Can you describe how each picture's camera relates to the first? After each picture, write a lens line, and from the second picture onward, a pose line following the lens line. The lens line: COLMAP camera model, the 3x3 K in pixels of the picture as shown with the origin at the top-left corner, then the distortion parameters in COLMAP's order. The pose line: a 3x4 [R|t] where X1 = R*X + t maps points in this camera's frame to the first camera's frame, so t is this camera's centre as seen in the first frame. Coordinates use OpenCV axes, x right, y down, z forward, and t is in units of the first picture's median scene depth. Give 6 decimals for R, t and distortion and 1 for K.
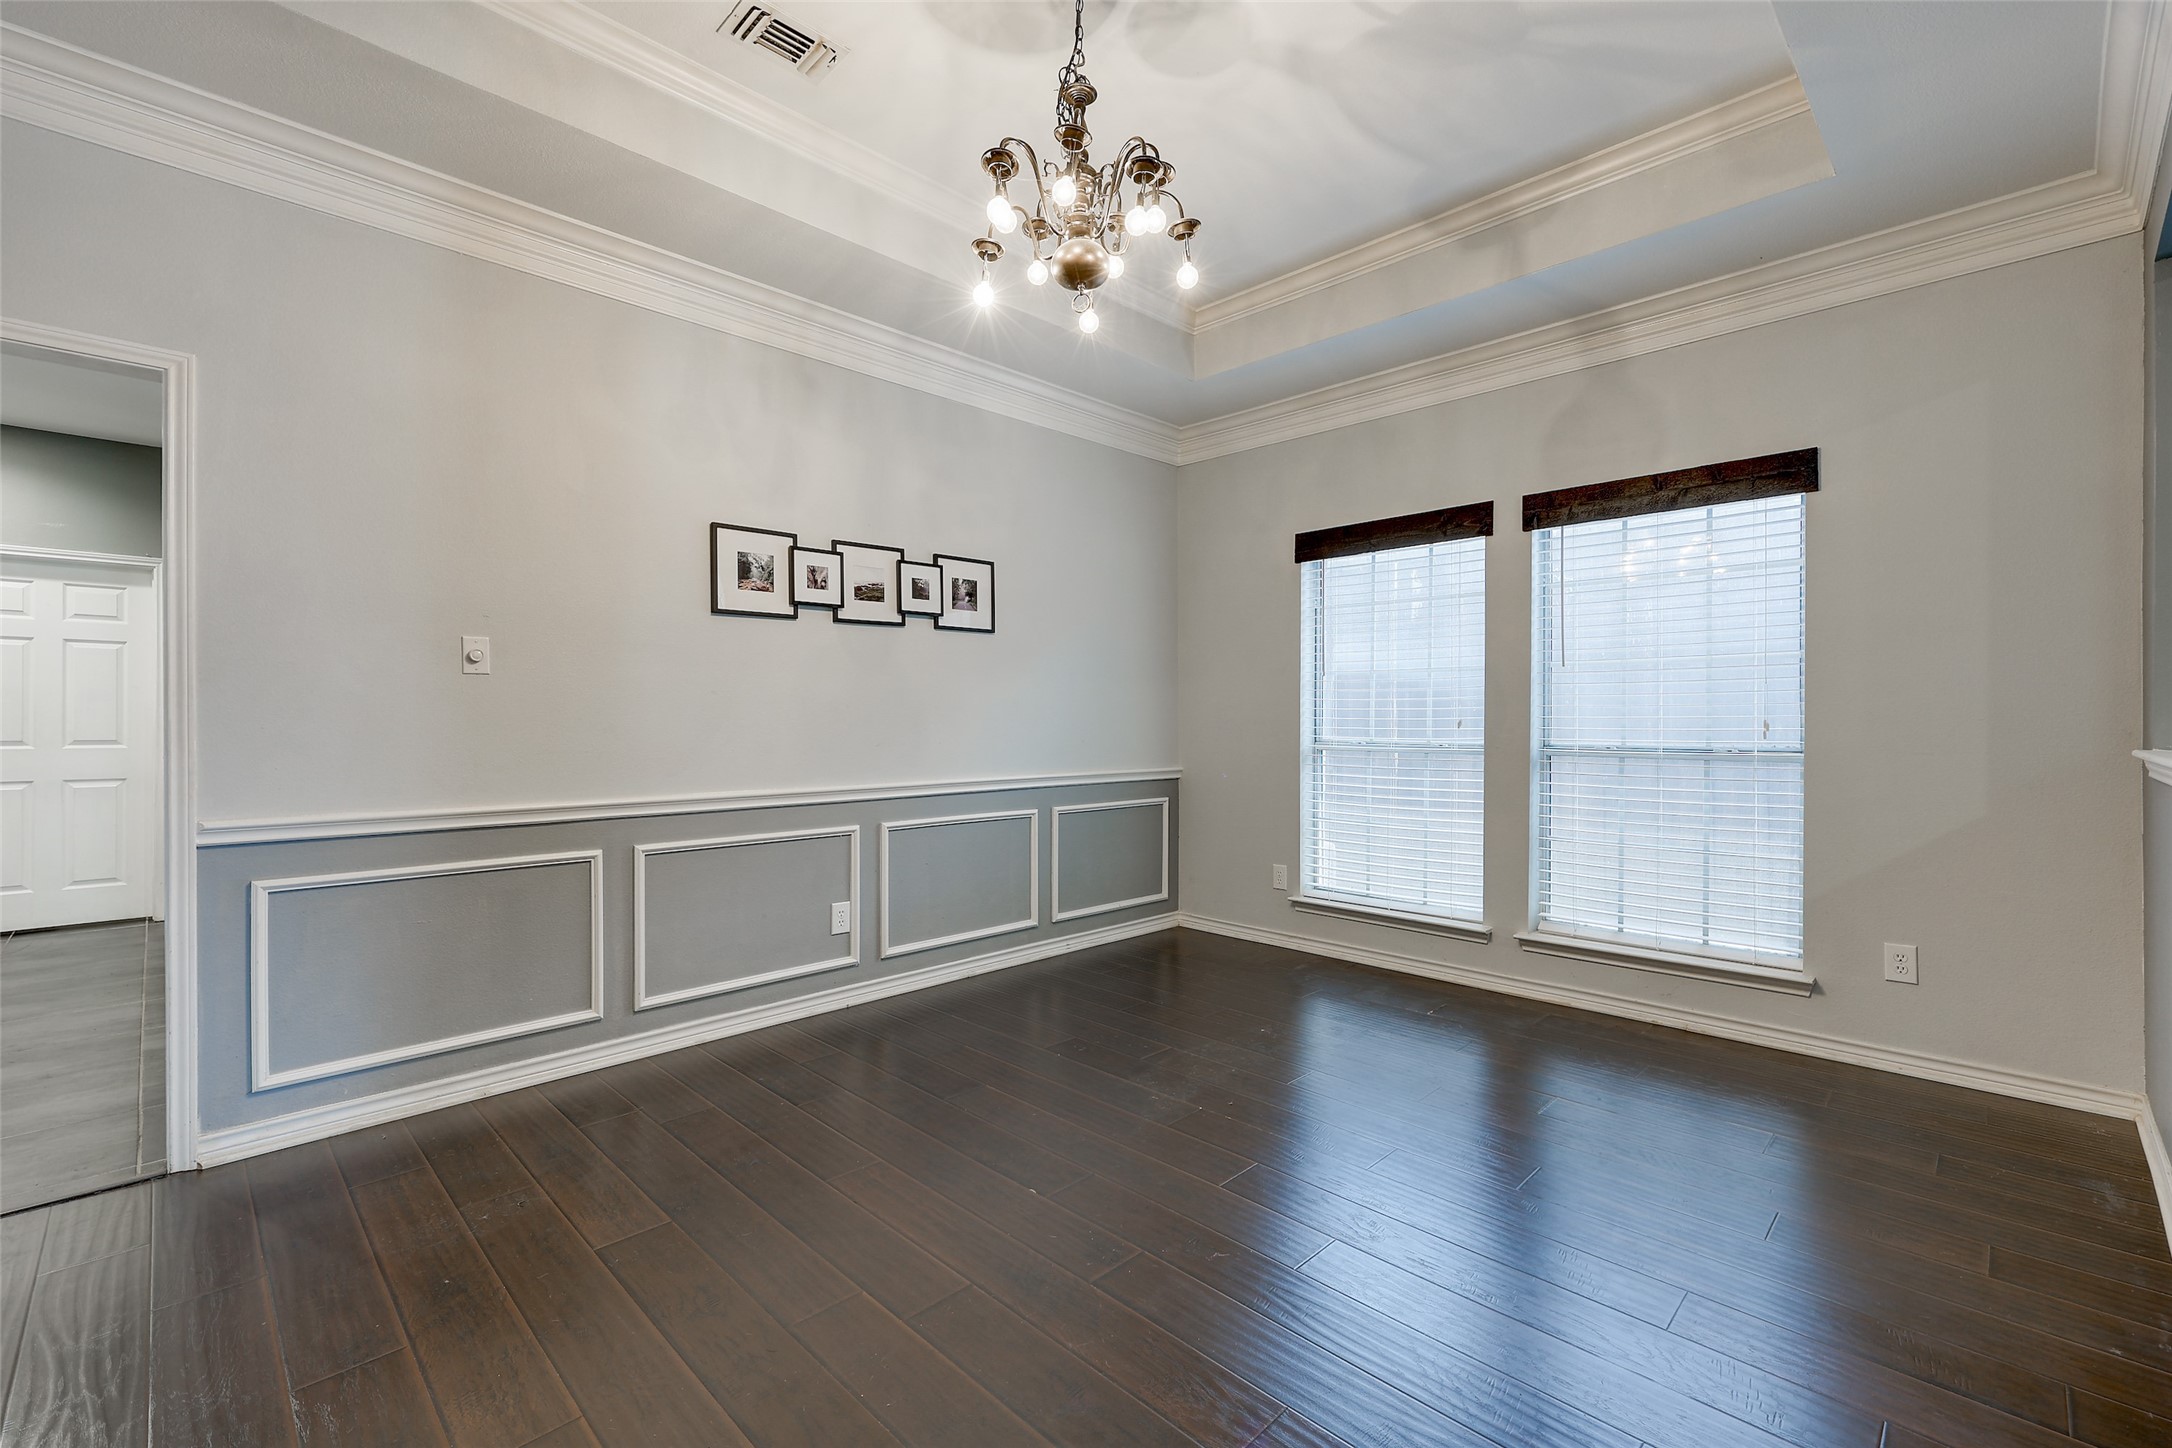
lens RADIAL K [[924.1, 0, 1098.9], [0, 924.1, 726.7], [0, 0, 1]] dist [0.007730, 0.000379]
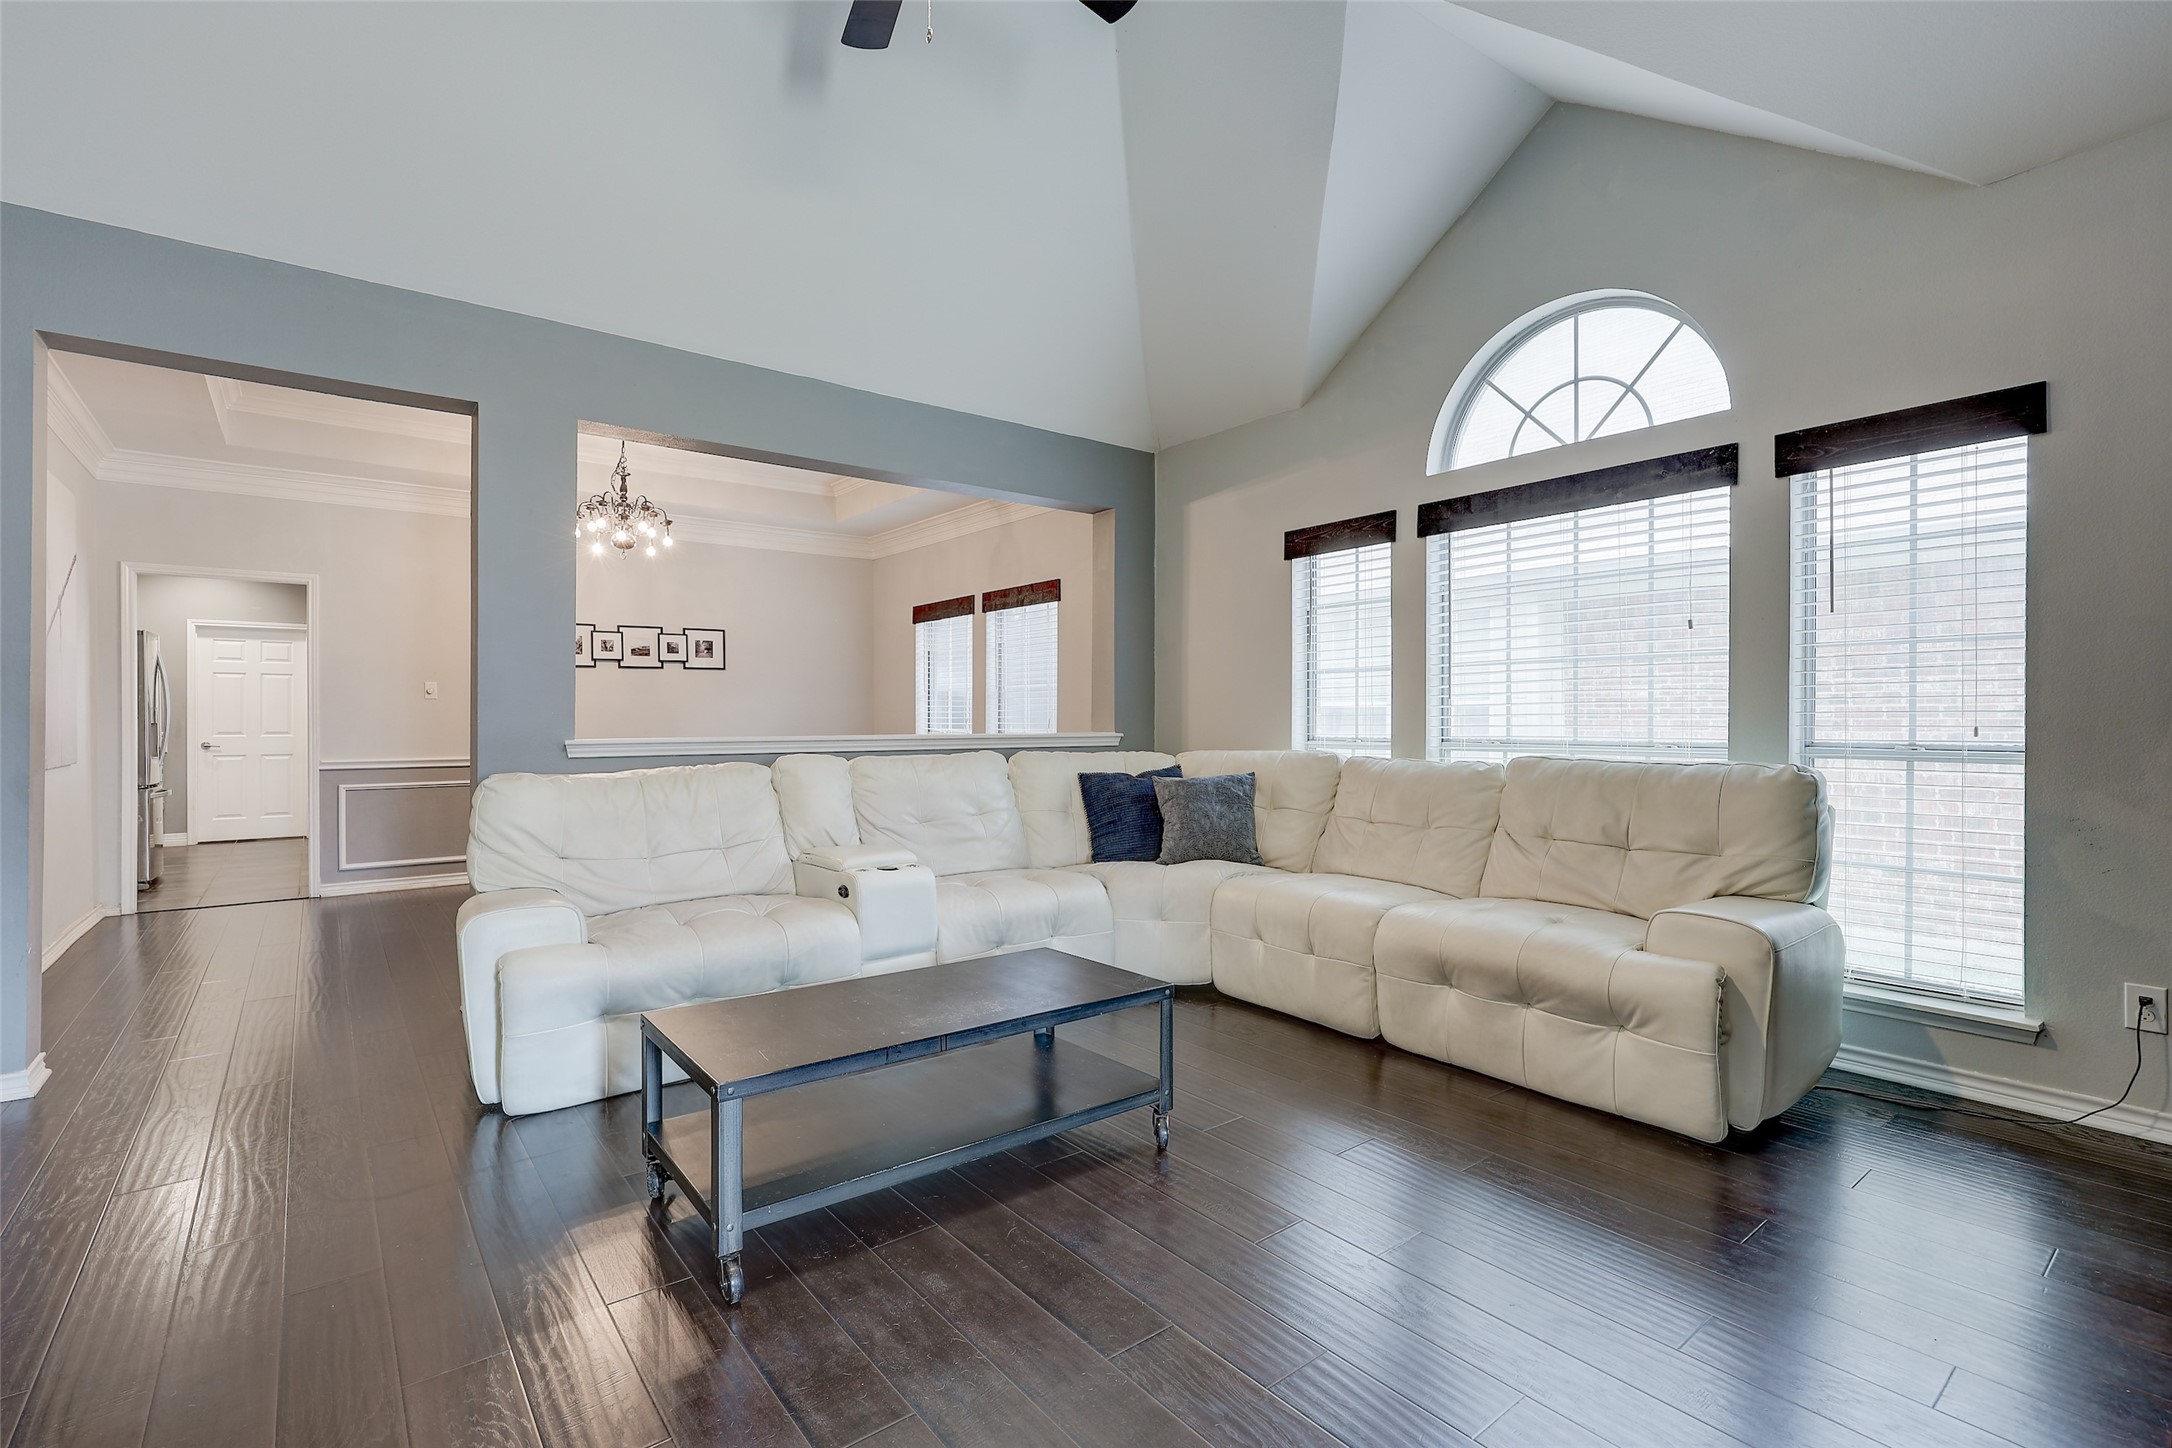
lens RADIAL K [[1034.4, 0, 1088.7], [0, 1034.4, 720.6], [0, 0, 1]] dist [0.044373, -0.000709]
pose [[0.987670, -0.002726, -0.156529, 0.978065], [0.002709, 0.999996, -0.000320, 0.000285], [0.156529, -0.000108, 0.987673, -0.956809]]
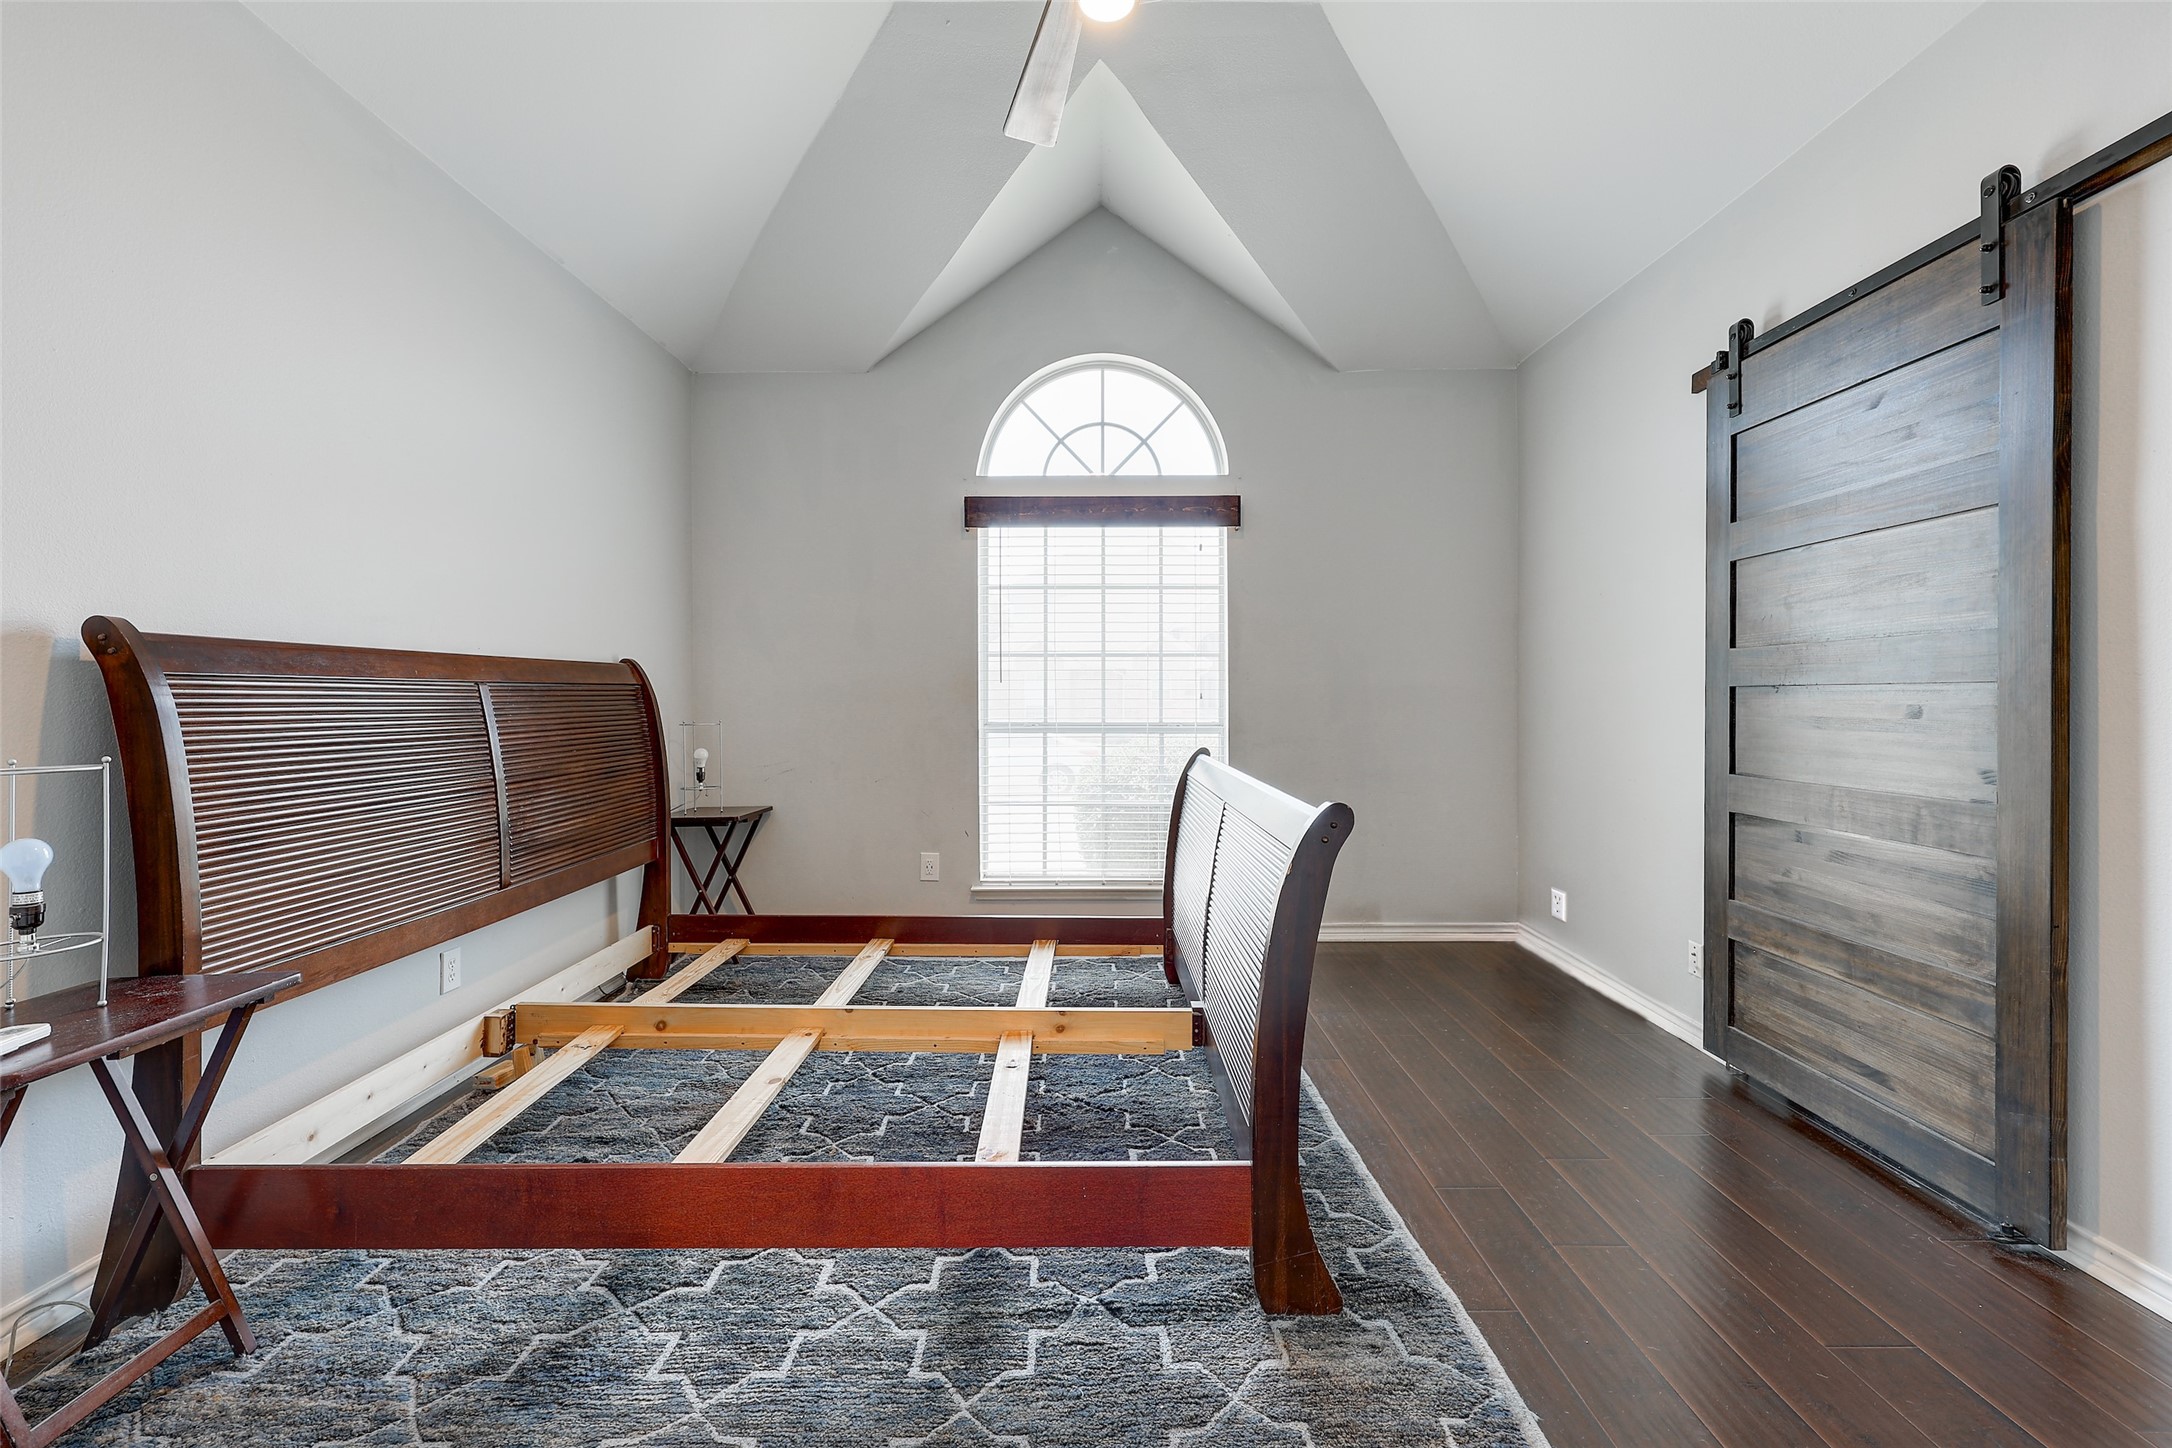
lens RADIAL K [[924.1, 0, 1082.6], [0, 924.1, 721.8], [0, 0, 1]] dist [0.007730, 0.000379]
pose [[0.719012, -0.014249, 0.694851, 0.456753], [0.006147, 0.999881, 0.014143, 0.007103], [-0.694970, -0.005897, 0.719014, -0.611310]]
